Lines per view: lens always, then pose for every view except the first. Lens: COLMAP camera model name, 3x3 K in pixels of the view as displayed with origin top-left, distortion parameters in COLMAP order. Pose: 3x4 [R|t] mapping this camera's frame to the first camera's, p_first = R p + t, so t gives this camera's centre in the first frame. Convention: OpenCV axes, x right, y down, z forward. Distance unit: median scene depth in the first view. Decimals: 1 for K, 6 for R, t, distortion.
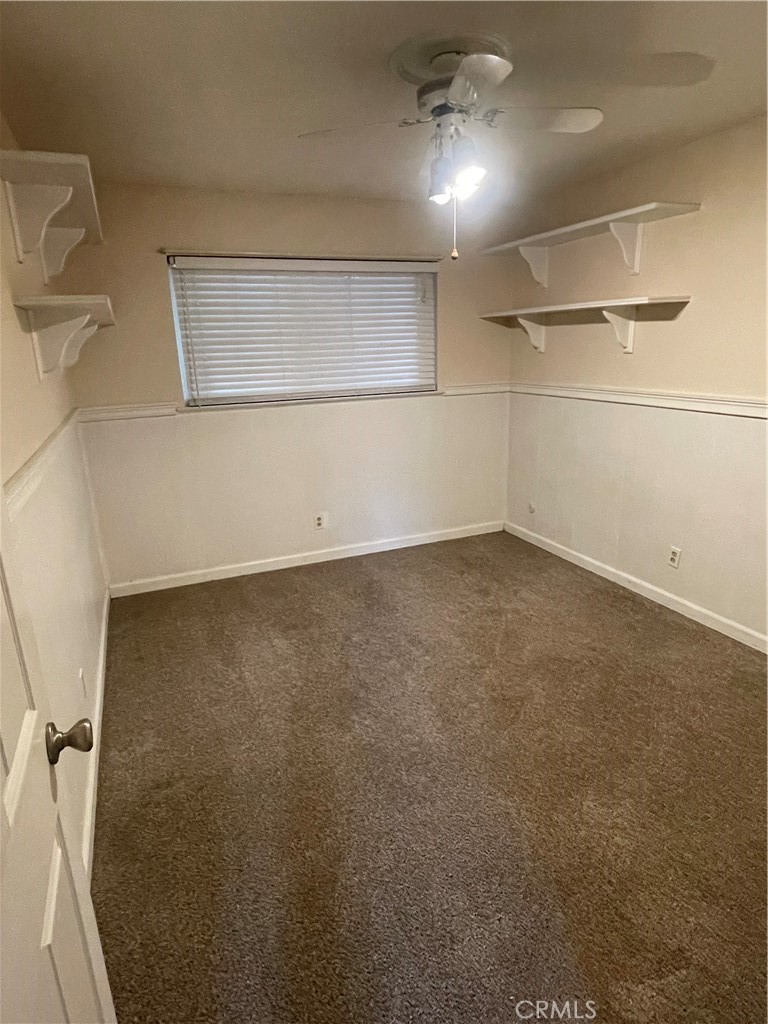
lens RADIAL K [[583.2, 0, 383.8], [0, 583.2, 512.0], [0, 0, 1]] dist [-0.000058, -0.000003]
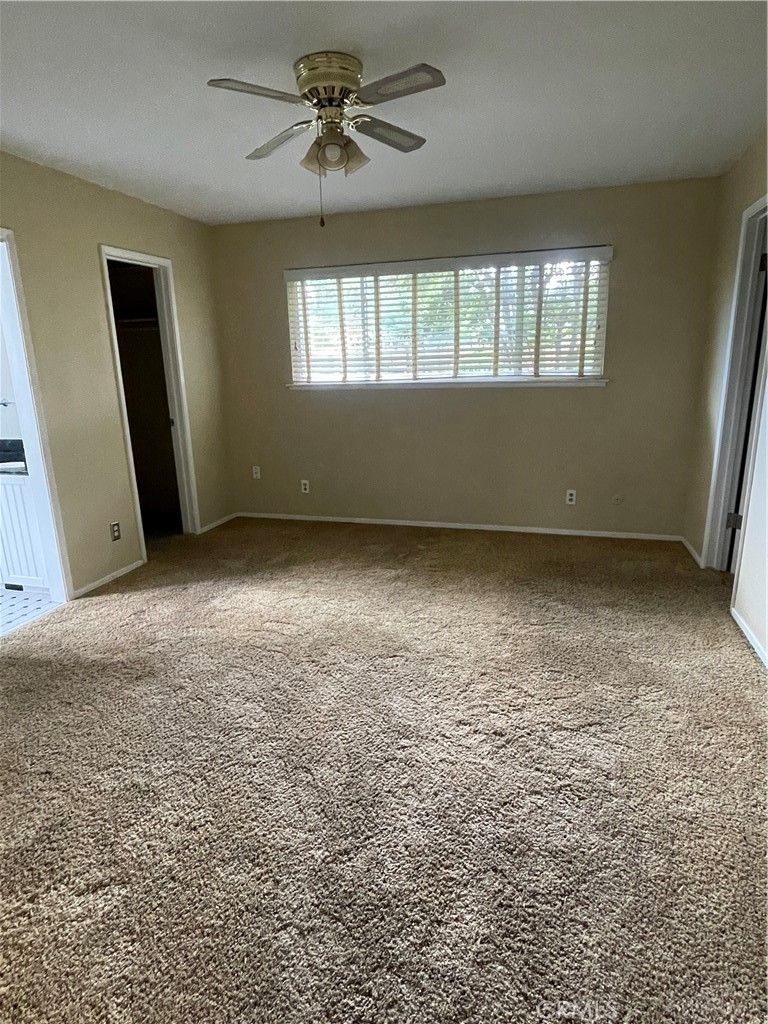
lens RADIAL K [[583.2, 0, 383.8], [0, 583.2, 511.2], [0, 0, 1]] dist [-0.000058, -0.000003]
pose [[0.635665, -0.187055, 0.748959, -0.885175], [0.222576, 0.973407, 0.054204, -0.072036], [-0.739182, 0.132244, 0.660395, 0.395524]]
